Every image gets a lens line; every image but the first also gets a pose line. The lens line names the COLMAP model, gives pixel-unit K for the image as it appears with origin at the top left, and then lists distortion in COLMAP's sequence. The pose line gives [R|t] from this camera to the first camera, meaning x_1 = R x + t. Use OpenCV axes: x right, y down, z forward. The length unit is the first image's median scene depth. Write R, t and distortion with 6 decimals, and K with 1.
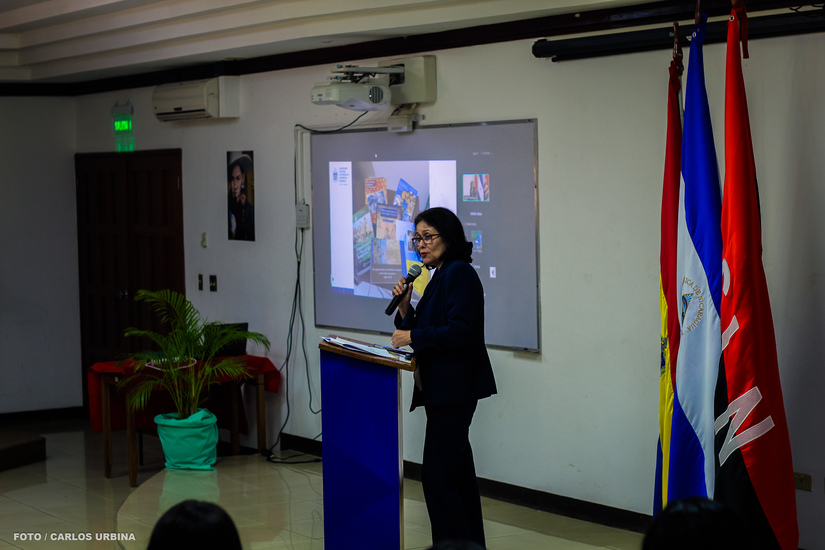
lens RADIAL K [[1924.8, 0, 412.5], [0, 1924.8, 275.0], [0, 0, 1]] dist [-0.079217, -0.386089]
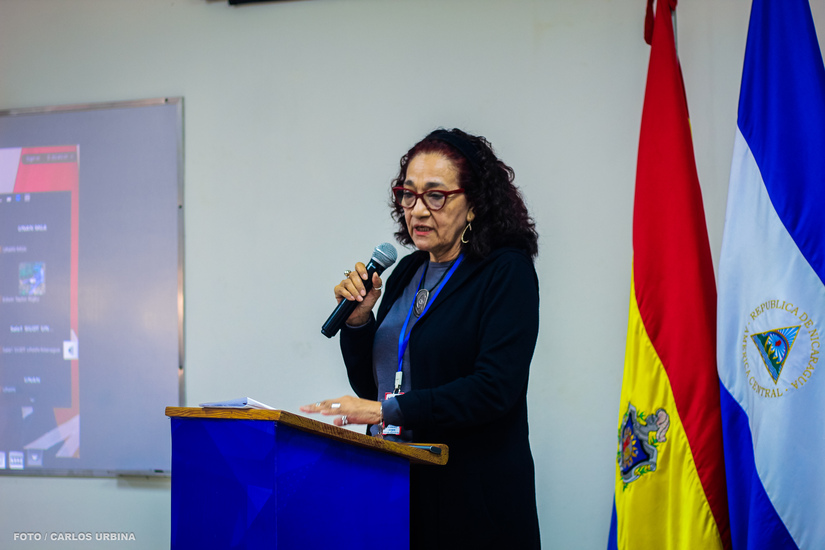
lens RADIAL K [[1924.8, 0, 412.5], [0, 1924.8, 275.0], [0, 0, 1]] dist [-0.079217, -0.386089]
pose [[0.813684, 0.037771, 0.580079, -0.206462], [0.024276, 0.994808, -0.098828, 0.034584], [-0.580801, 0.094497, 0.808542, 0.406850]]
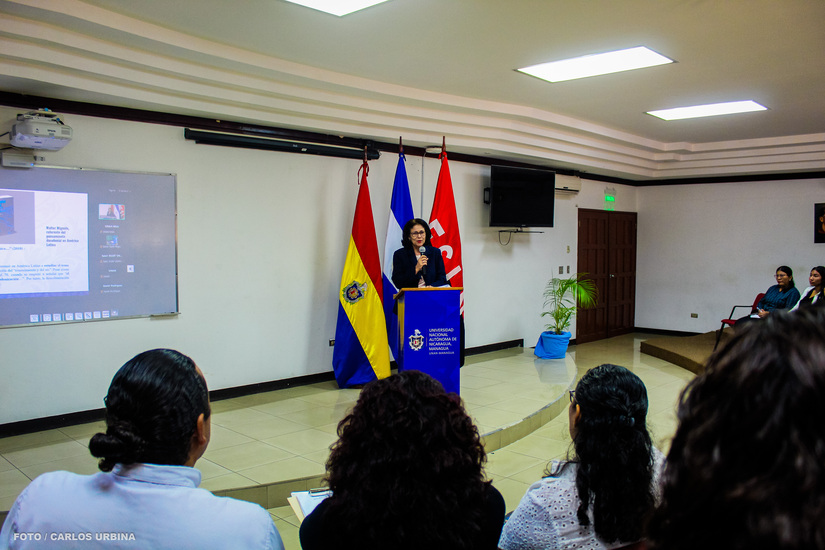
lens RADIAL K [[682.7, 0, 412.5], [0, 682.7, 275.0], [0, 0, 1]] dist [-0.163214, 0.142385]
pose [[-0.248549, -0.026453, 0.968258, -0.489271], [0.054048, 0.997691, 0.041131, -0.005712], [-0.967110, 0.062556, -0.246545, 0.840510]]
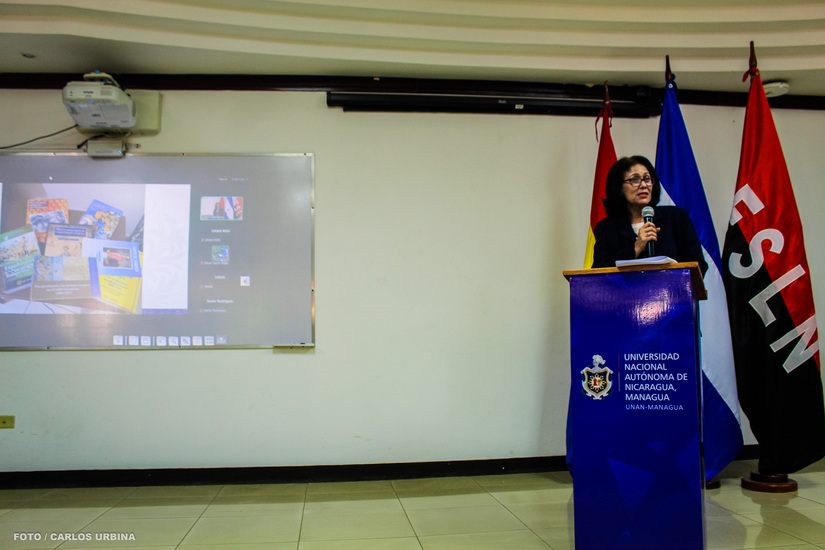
lens RADIAL K [[707.6, 0, 412.5], [0, 707.6, 275.0], [0, 0, 1]] dist [-0.170538, 0.159676]
pose [[0.413916, 0.104670, 0.904277, -0.270704], [0.057486, 0.988379, -0.140718, 0.054524], [-0.908498, 0.110229, 0.403089, 0.682348]]
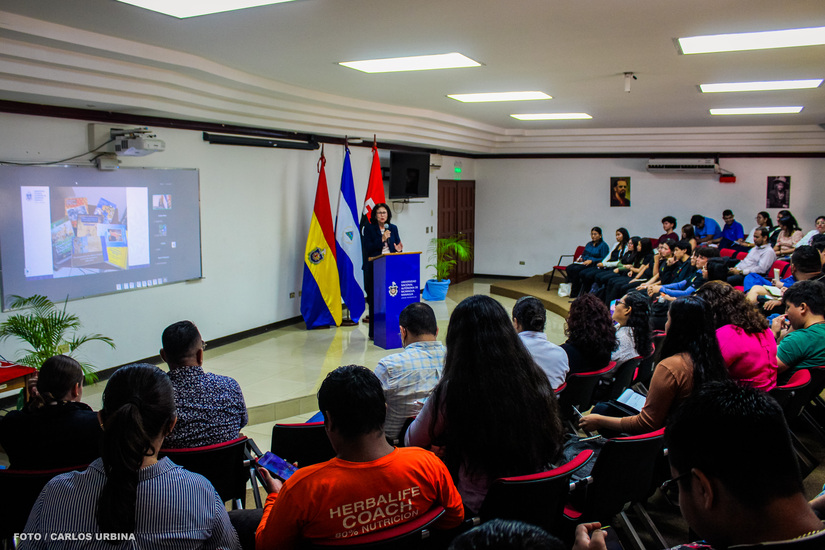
lens RADIAL K [[707.6, 0, 412.5], [0, 707.6, 275.0], [0, 0, 1]] dist [-0.170538, 0.159676]
pose [[-0.547837, -0.083281, 0.832429, -0.632633], [0.052060, 0.989710, 0.133279, -0.048671], [-0.834964, 0.116351, -0.537864, 1.087971]]
